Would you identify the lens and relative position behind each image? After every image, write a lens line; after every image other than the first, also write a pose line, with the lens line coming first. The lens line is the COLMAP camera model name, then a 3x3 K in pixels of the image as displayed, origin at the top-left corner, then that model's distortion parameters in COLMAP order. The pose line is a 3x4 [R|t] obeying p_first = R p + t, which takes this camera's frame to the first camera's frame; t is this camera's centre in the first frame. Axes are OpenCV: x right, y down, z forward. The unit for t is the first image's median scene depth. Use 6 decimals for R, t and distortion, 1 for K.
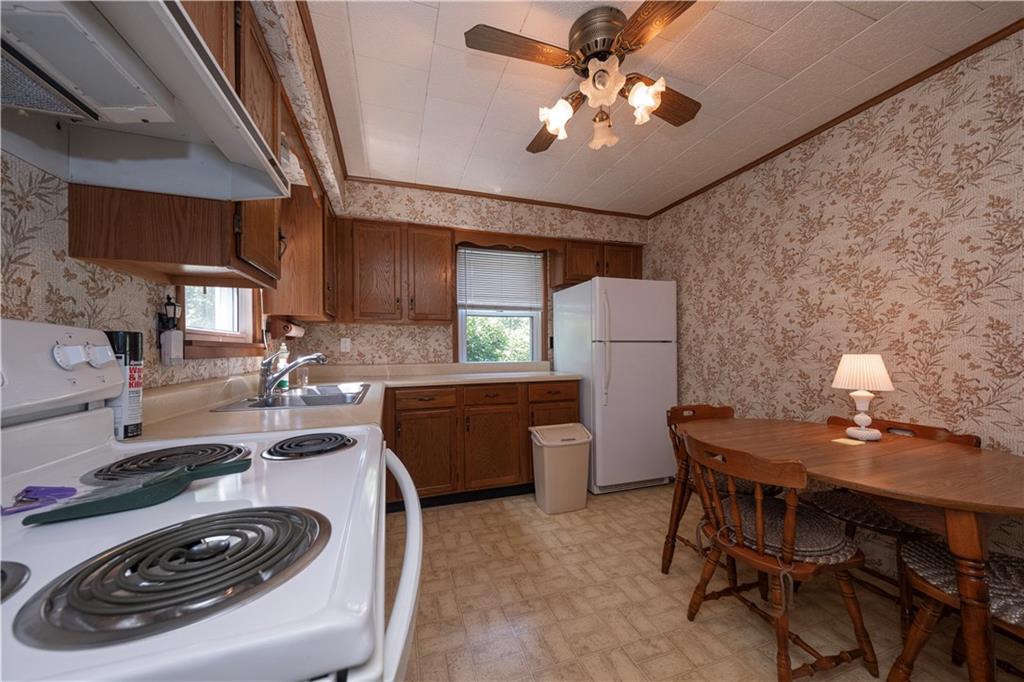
lens RADIAL K [[347.1, 0, 511.6], [0, 347.1, 345.5], [0, 0, 1]] dist [0.005503, -0.000410]
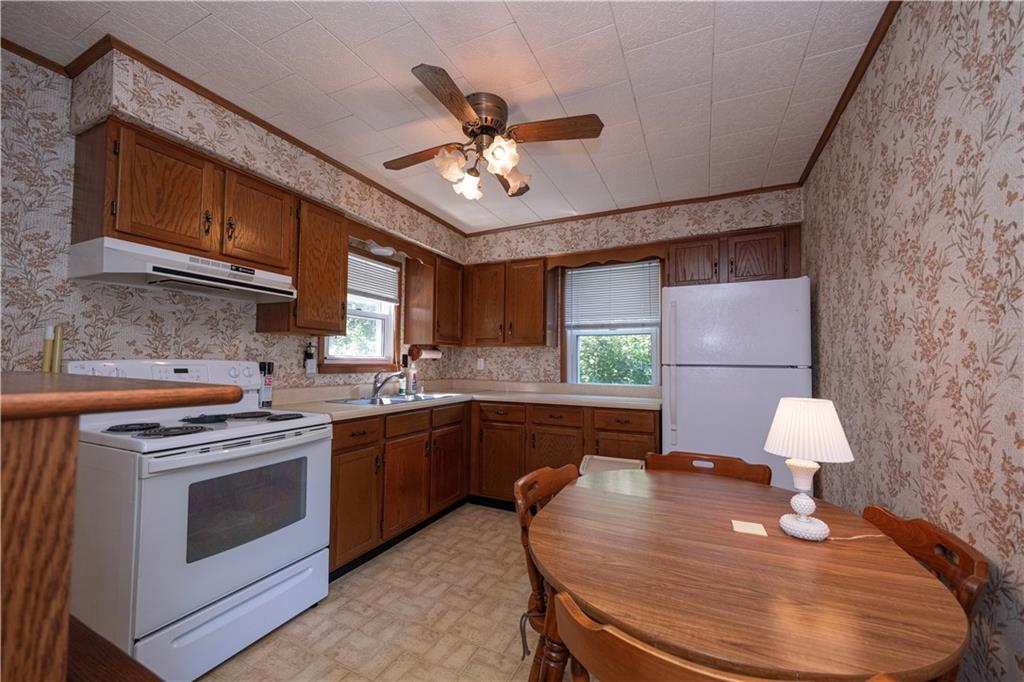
lens RADIAL K [[394.9, 0, 513.0], [0, 394.9, 344.1], [0, 0, 1]] dist [0.003470, -0.000005]
pose [[0.716210, -0.020012, -0.697598, 0.642984], [-0.007795, 0.999297, -0.036670, -0.024324], [0.697841, 0.031701, 0.715550, 0.074395]]
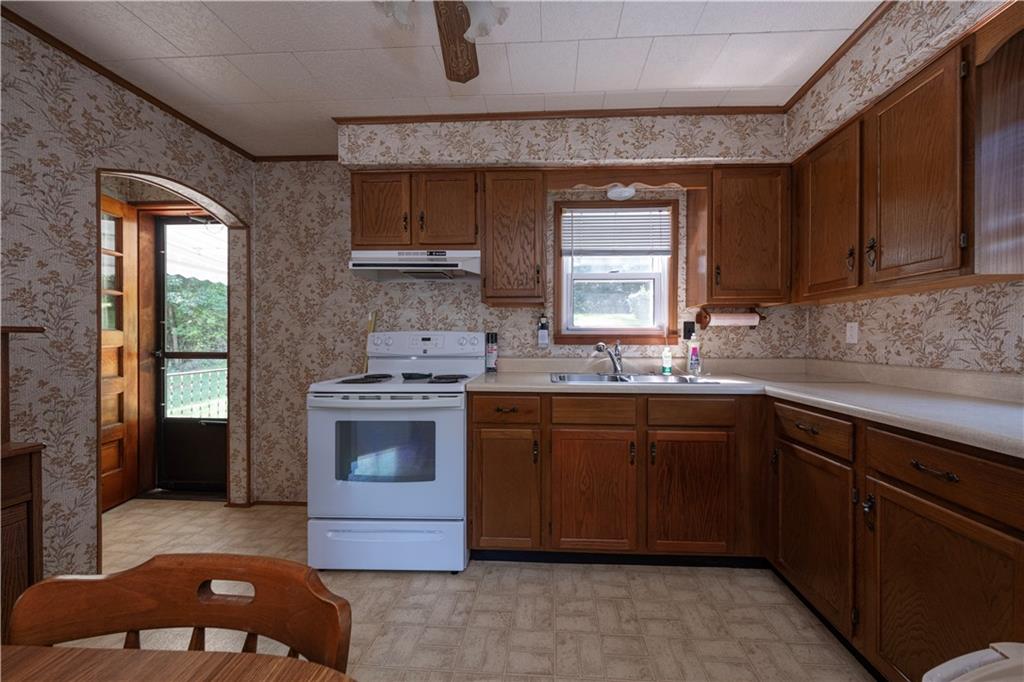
lens RADIAL K [[347.1, 0, 532.2], [0, 347.1, 341.0], [0, 0, 1]] dist [0.005503, -0.000410]
pose [[-0.359517, 0.007447, -0.933109, 0.406264], [0.009775, 0.999943, 0.004214, 0.006017], [0.933087, -0.007606, -0.359570, 0.722370]]
